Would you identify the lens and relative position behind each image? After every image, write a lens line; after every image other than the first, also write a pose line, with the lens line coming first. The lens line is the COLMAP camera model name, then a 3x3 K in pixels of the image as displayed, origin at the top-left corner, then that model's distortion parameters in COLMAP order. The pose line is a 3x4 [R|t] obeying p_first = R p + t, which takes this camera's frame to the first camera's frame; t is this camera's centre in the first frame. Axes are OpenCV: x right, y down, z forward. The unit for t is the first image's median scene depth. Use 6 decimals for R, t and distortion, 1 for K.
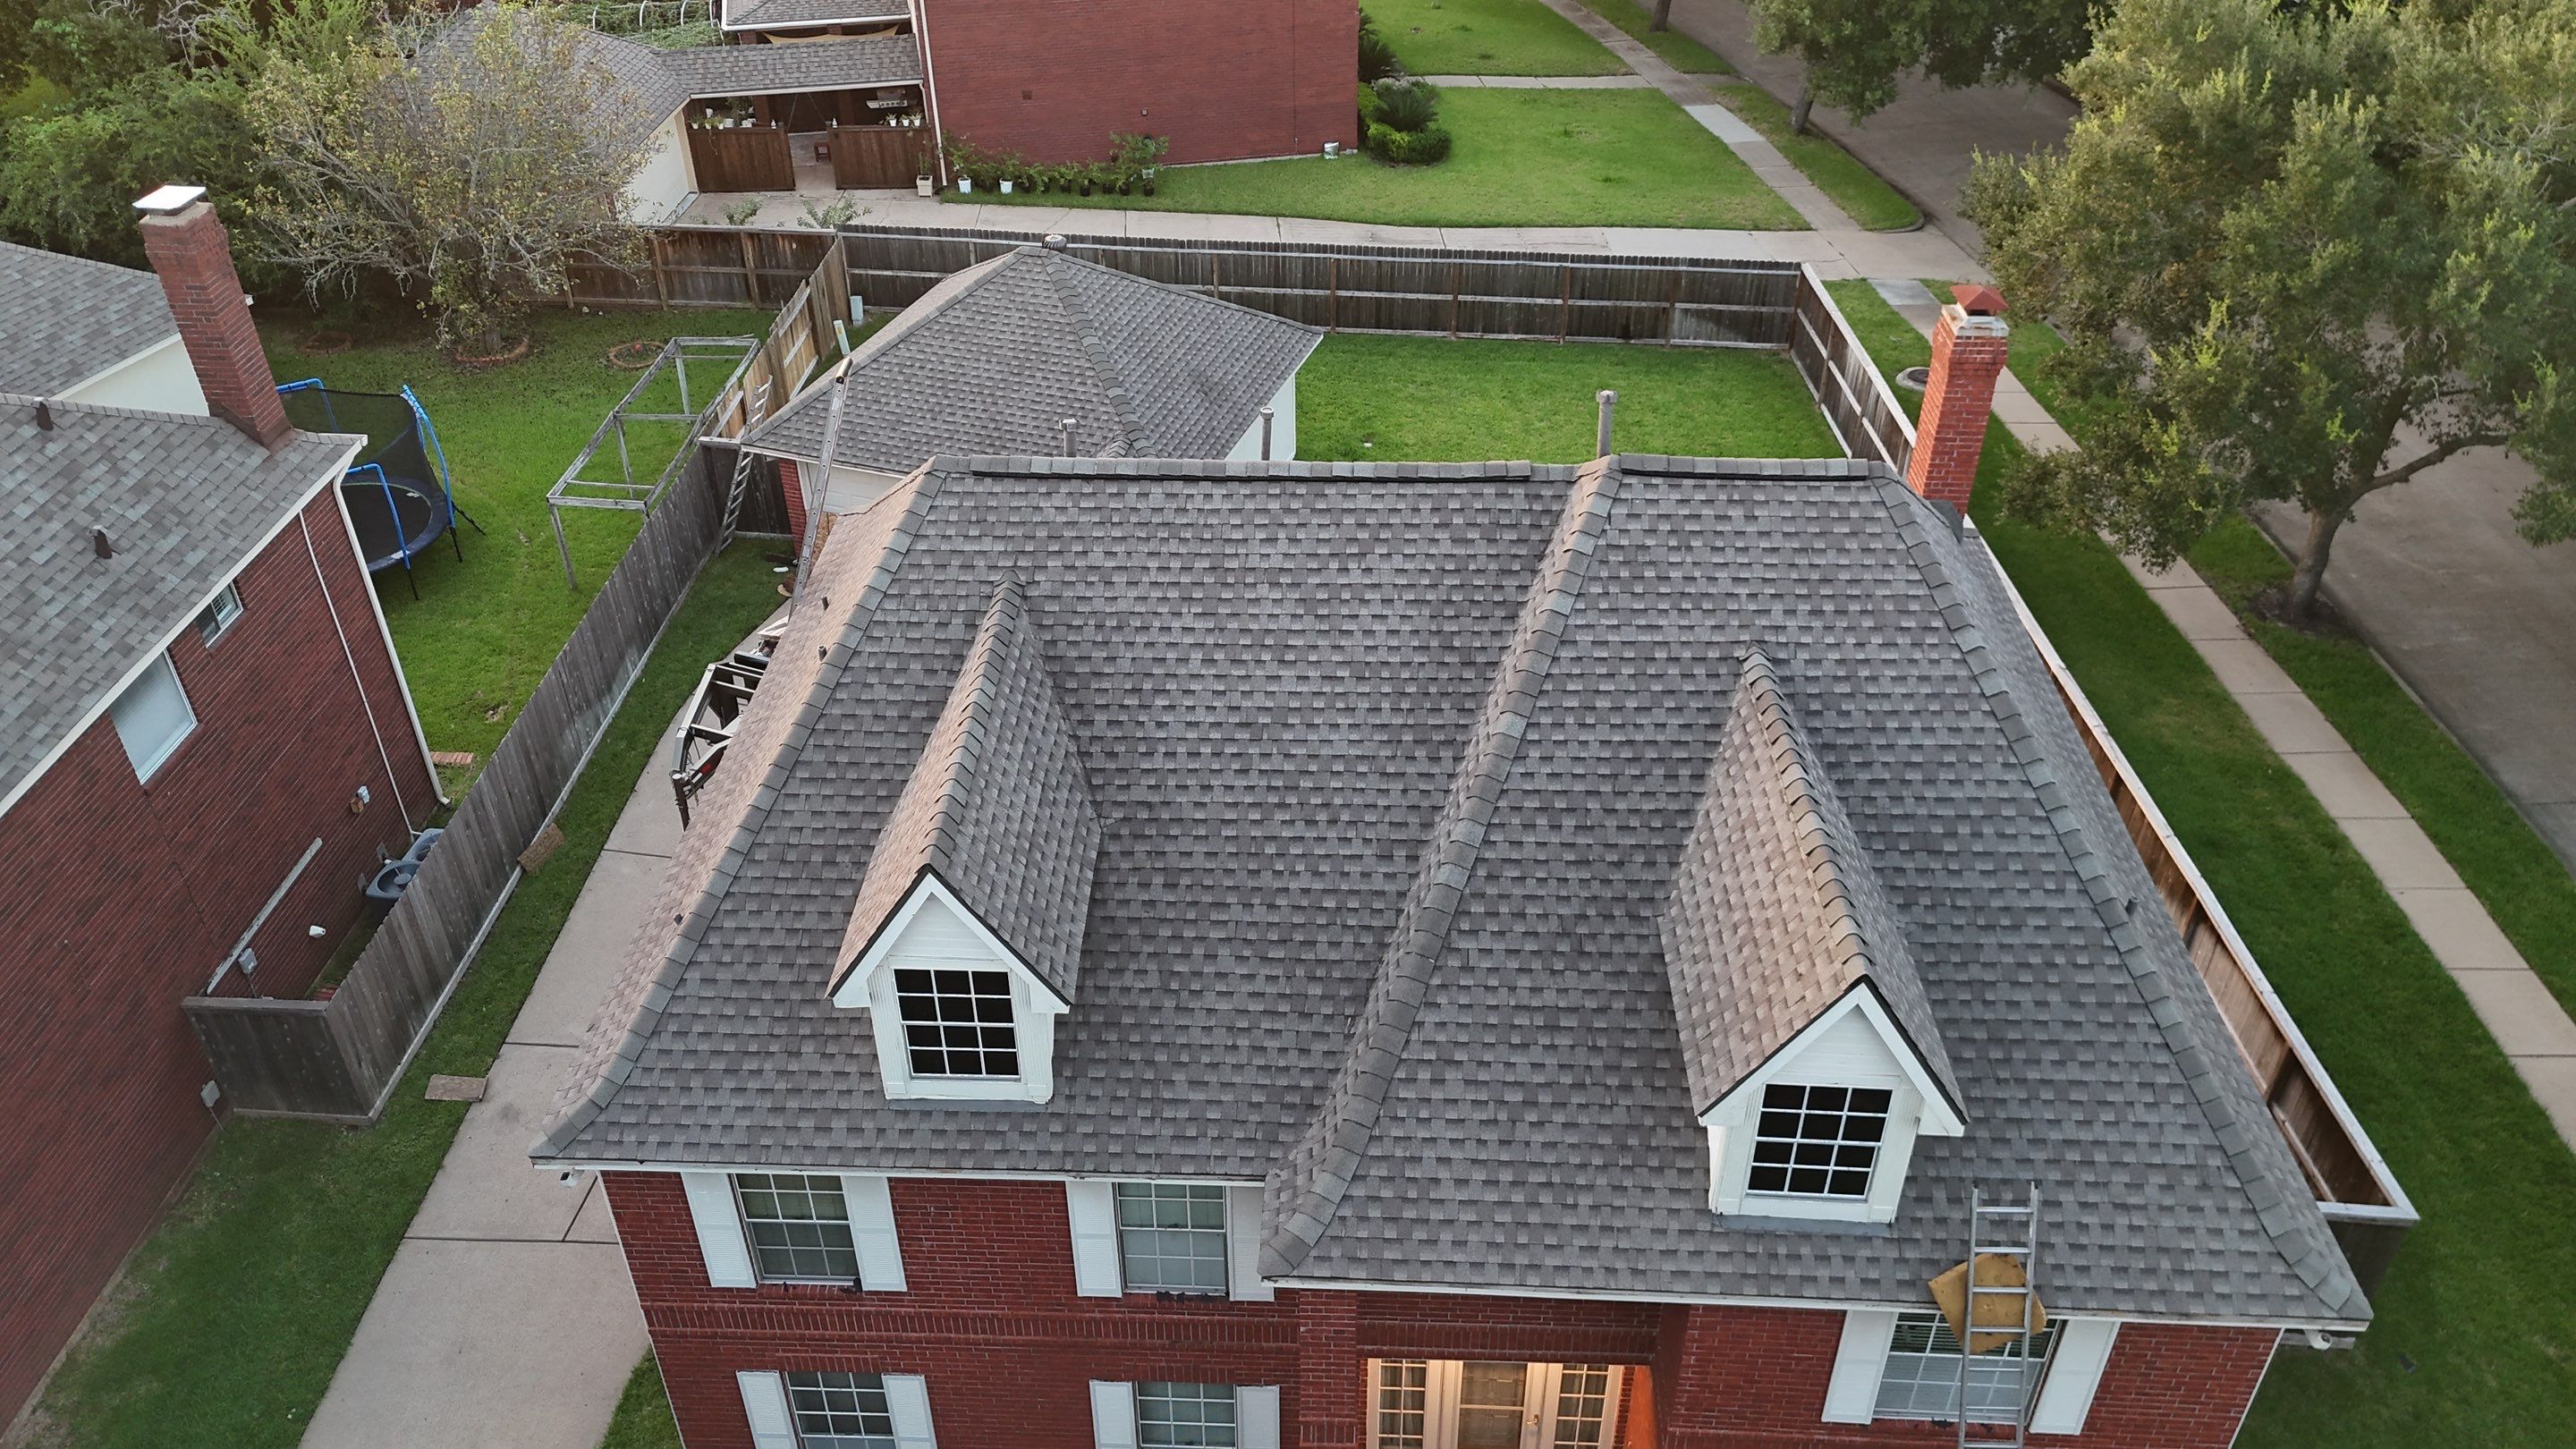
lens RADIAL K [[1890.7, 0, 1284.7], [0, 1890.7, 729.2], [0, 0, 1]] dist [0.078142, -0.077767]
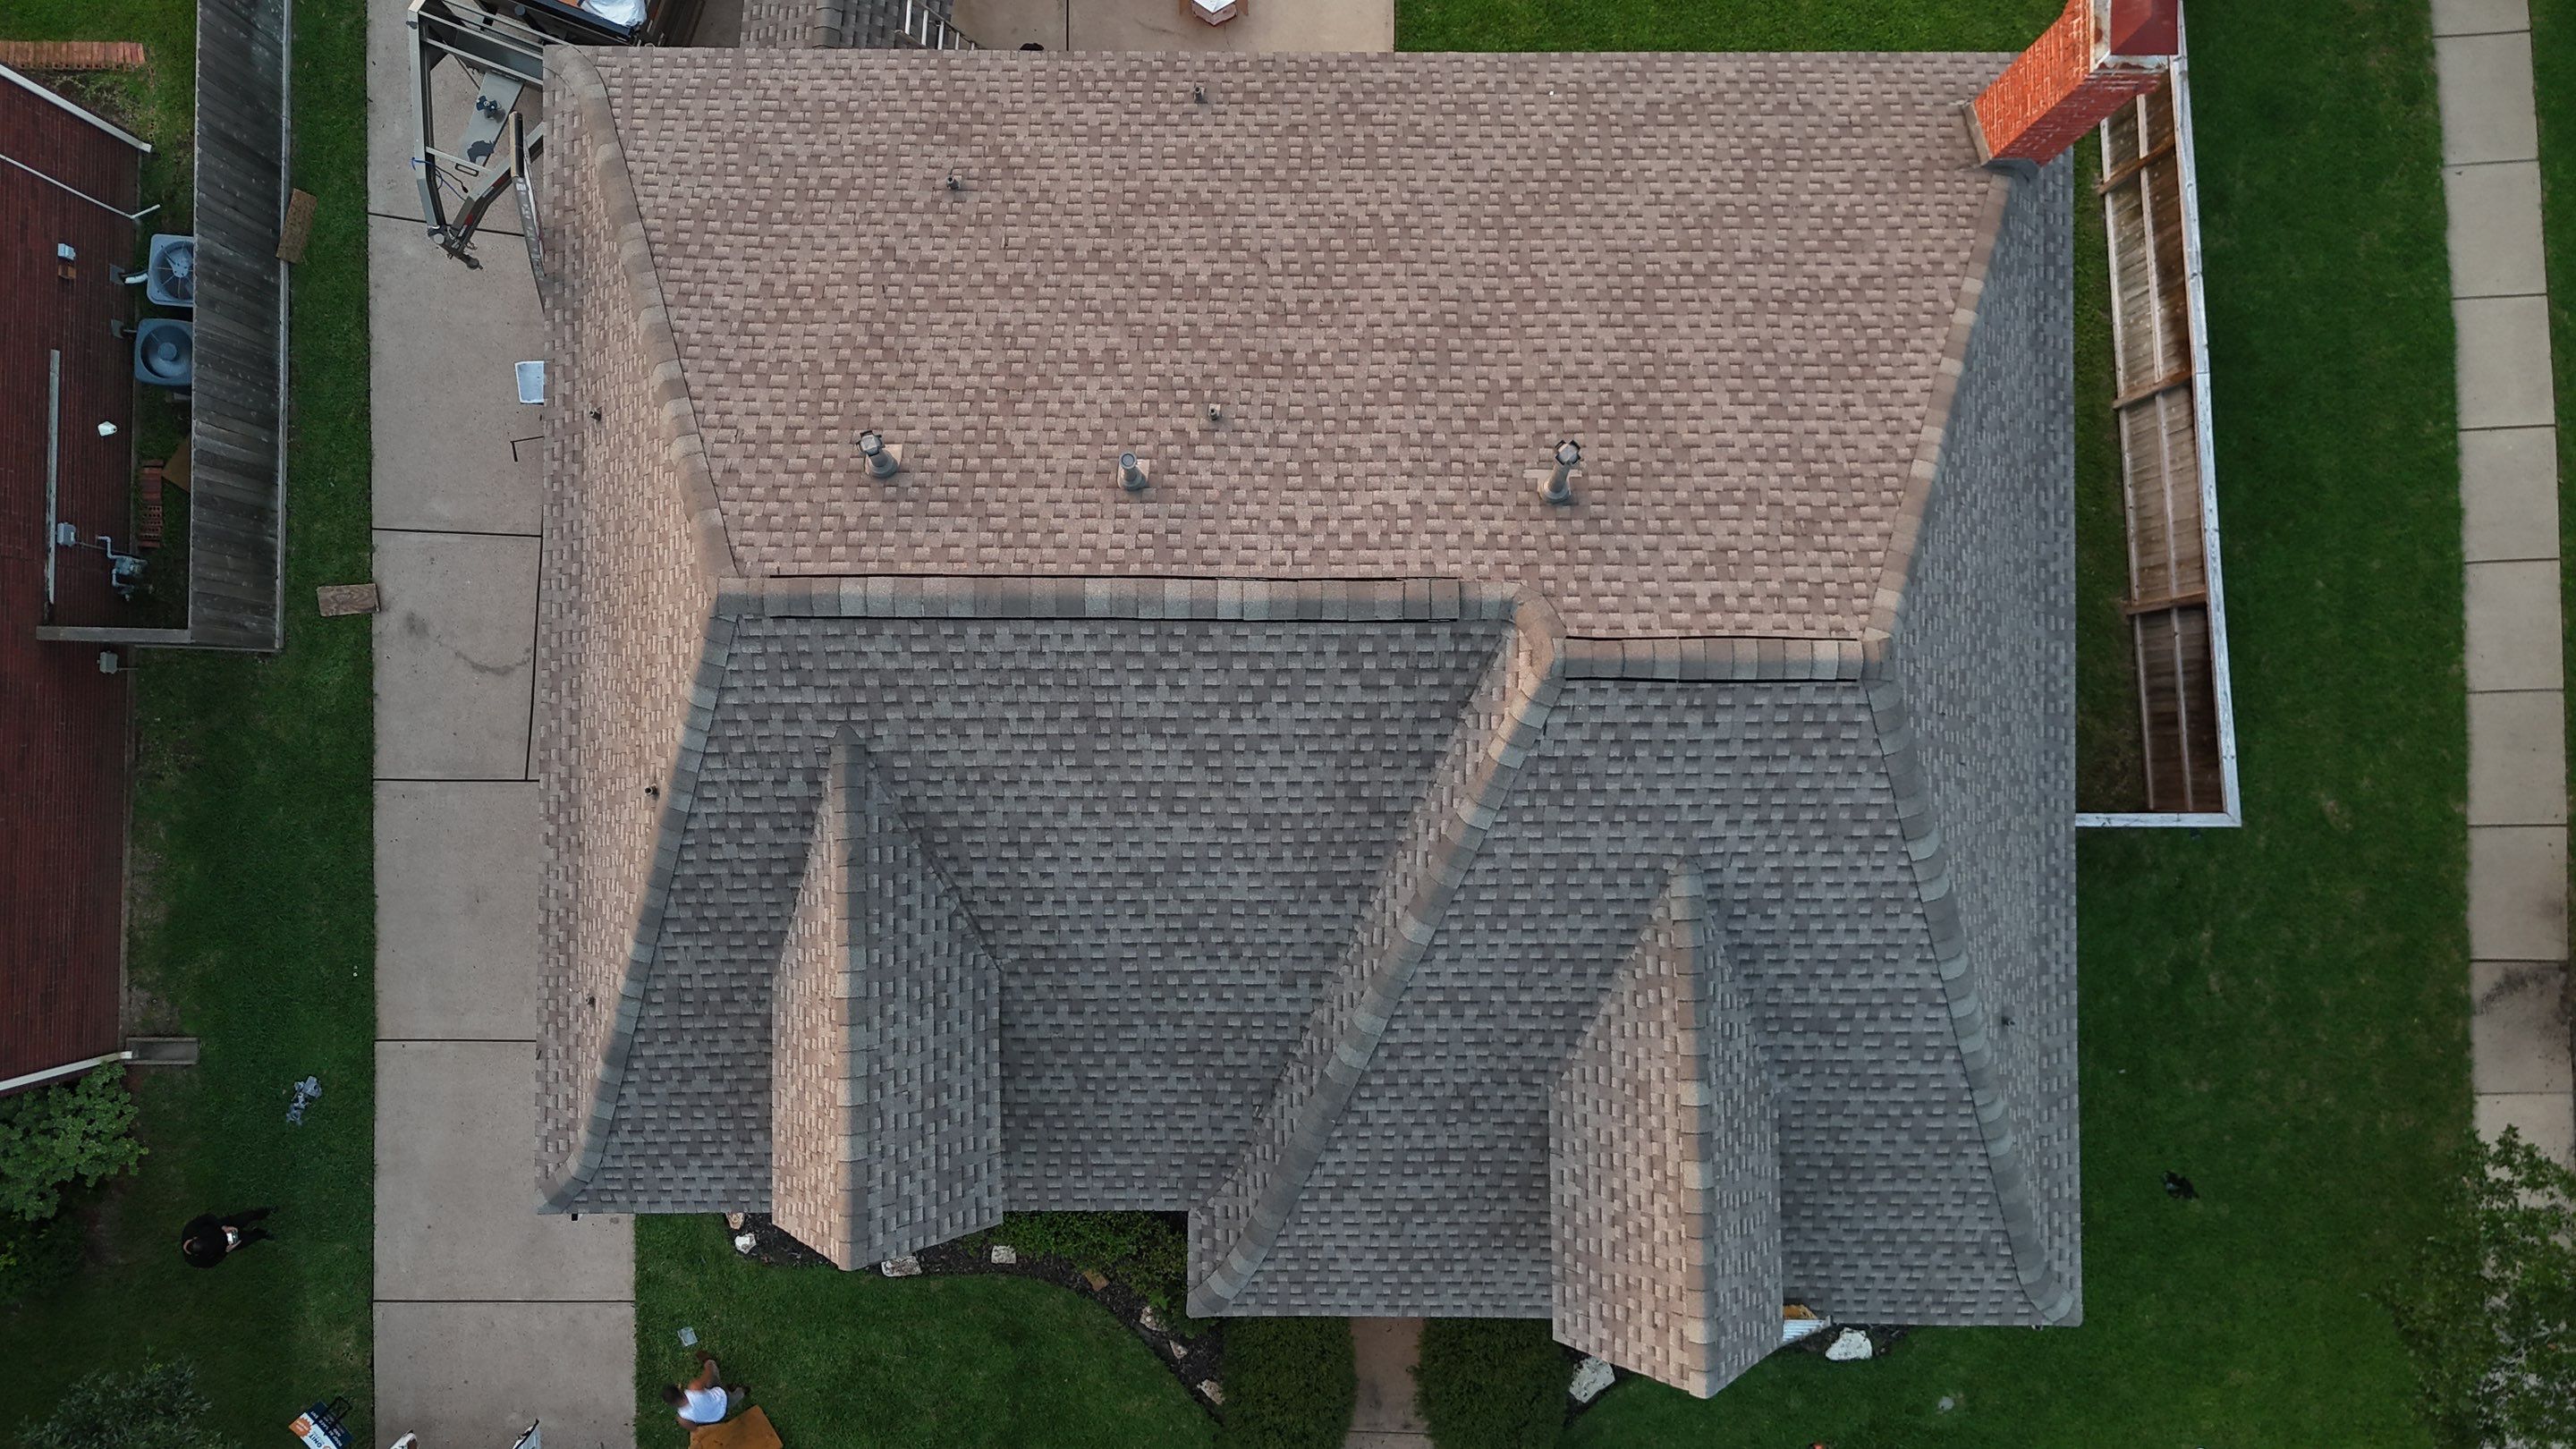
lens RADIAL K [[1890.7, 0, 1286.5], [0, 1890.7, 722.4], [0, 0, 1]] dist [0.078142, -0.077767]
pose [[0.998944, -0.044866, 0.009920, 0.045485], [0.018972, 0.599340, 0.800270, -0.766360], [-0.041850, -0.799236, 0.599558, 0.481211]]
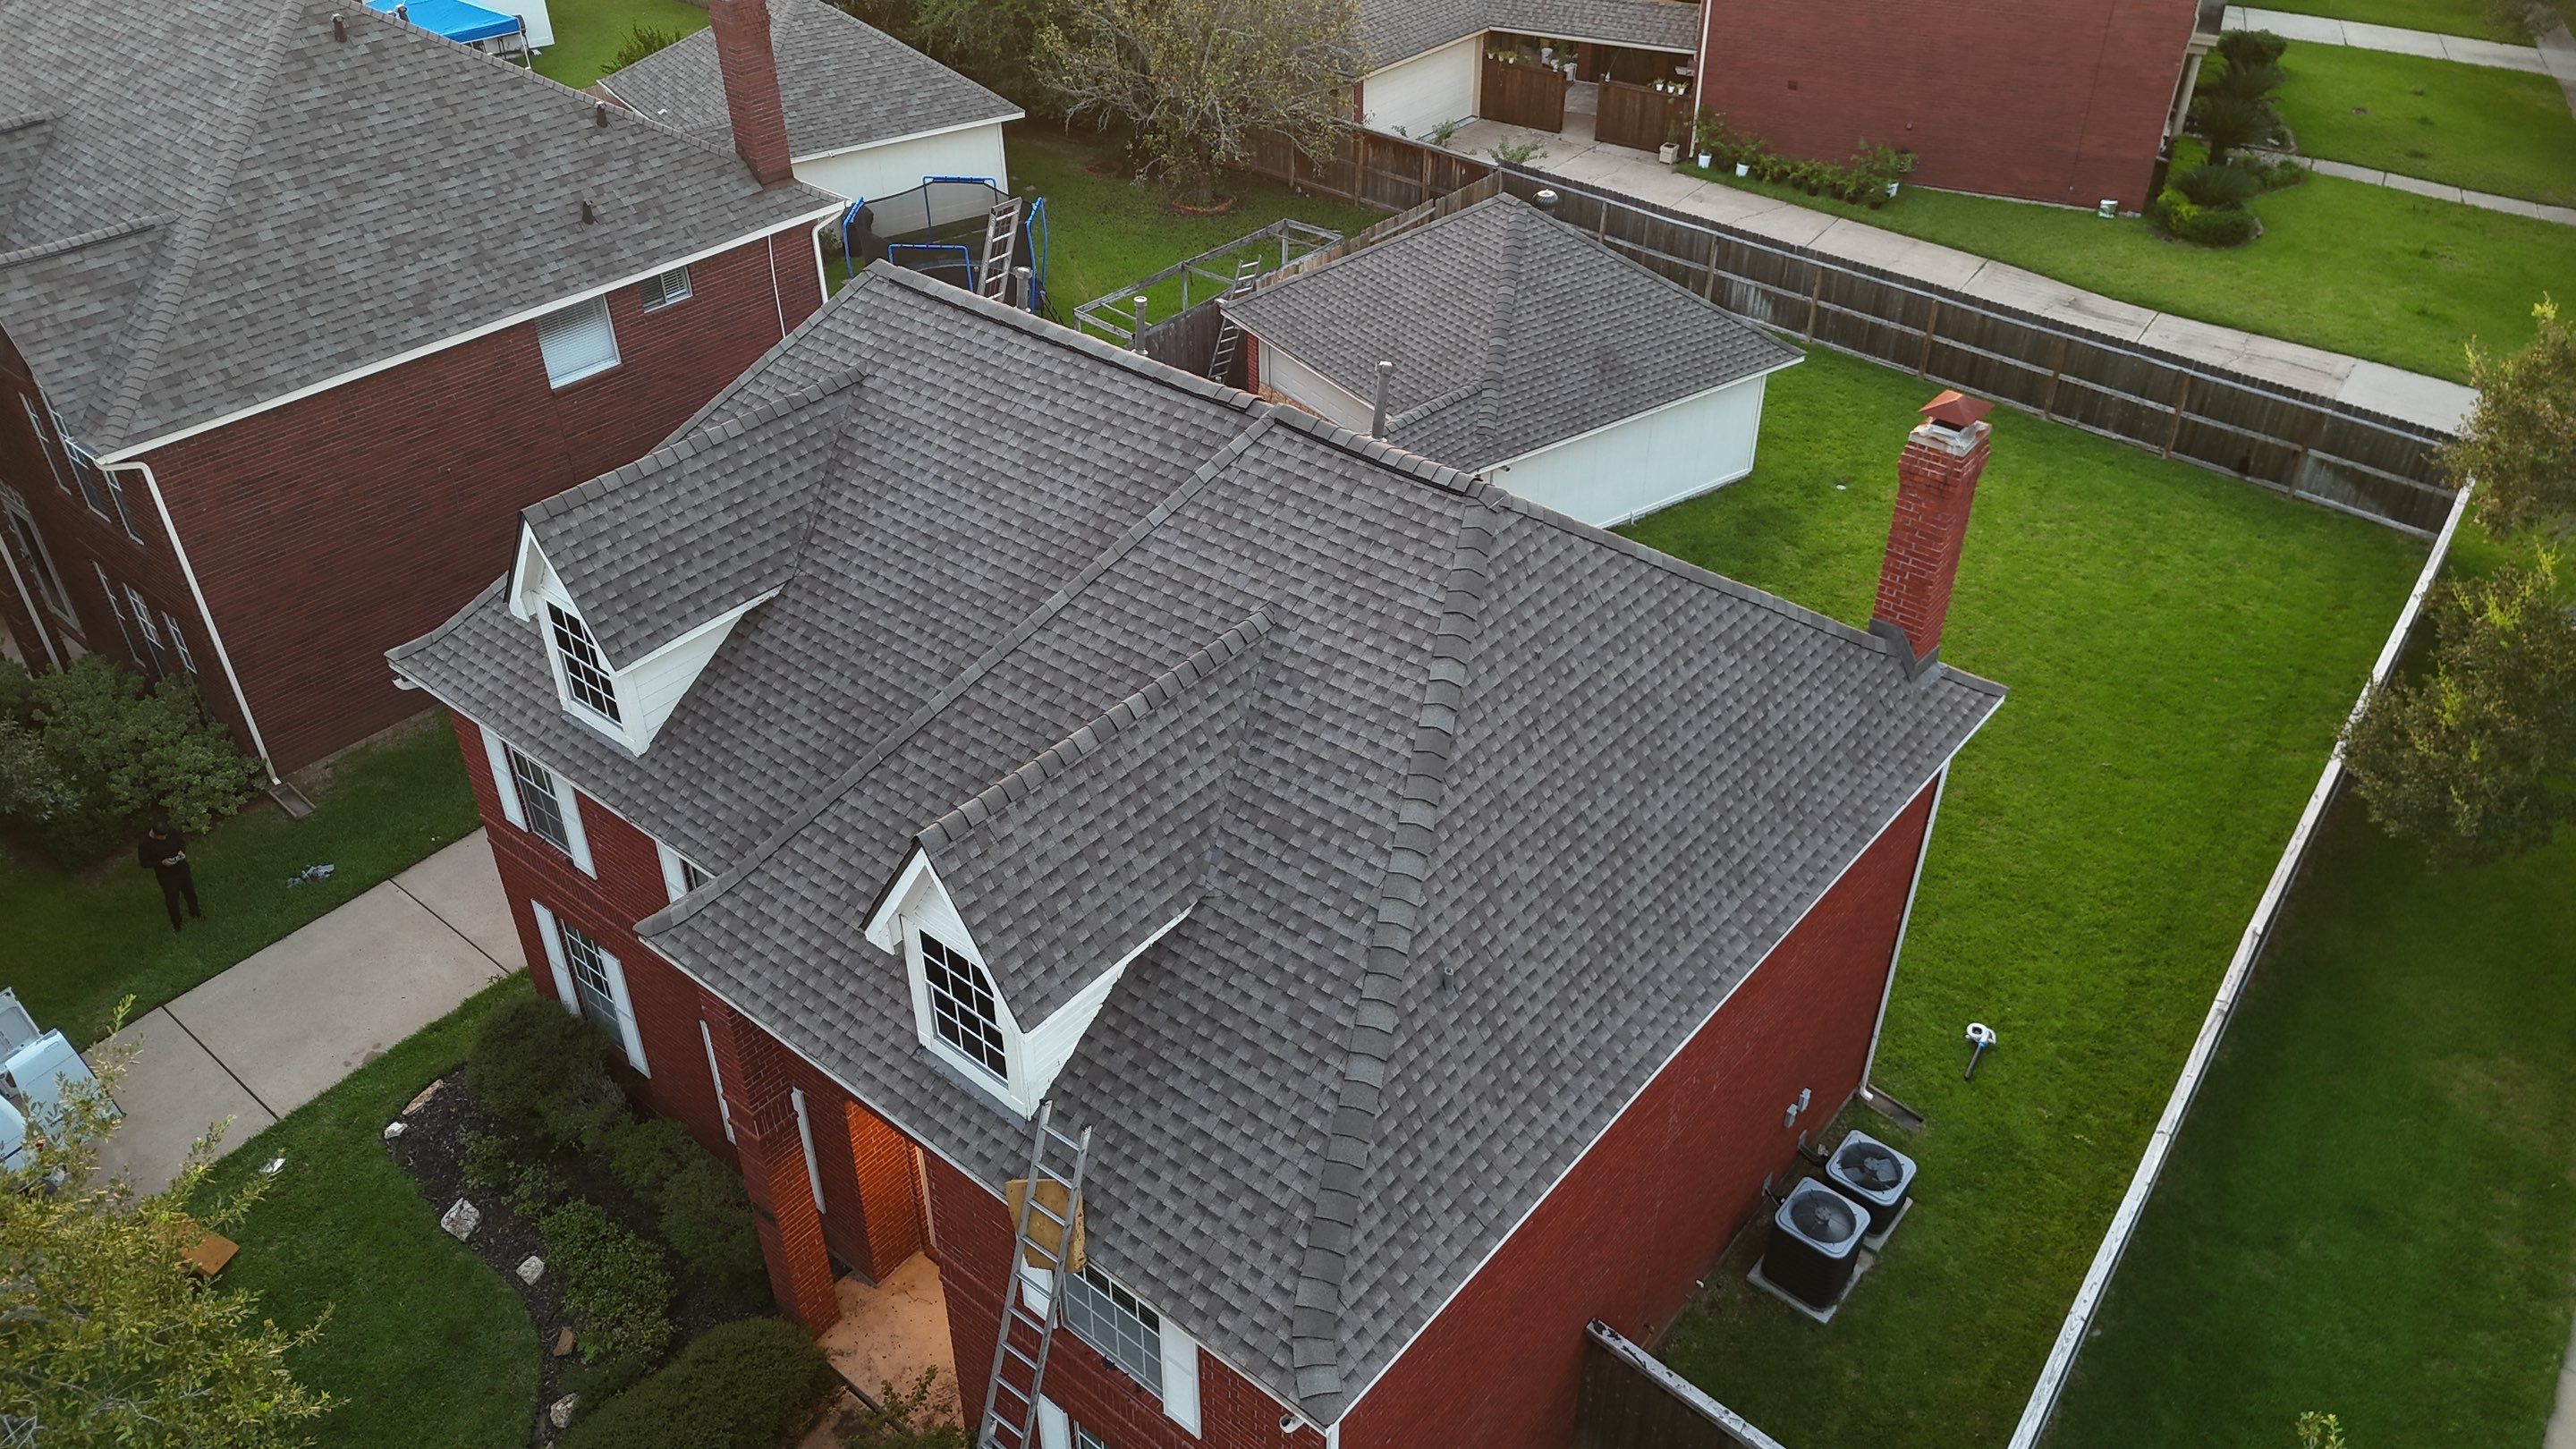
lens RADIAL K [[1890.7, 0, 1294.6], [0, 1890.7, 727.9], [0, 0, 1]] dist [0.078142, -0.077767]
pose [[0.800830, 0.353231, -0.483631, 0.726130], [-0.350910, 0.931158, 0.099031, -0.083142], [0.485317, 0.090404, 0.869652, 0.117391]]
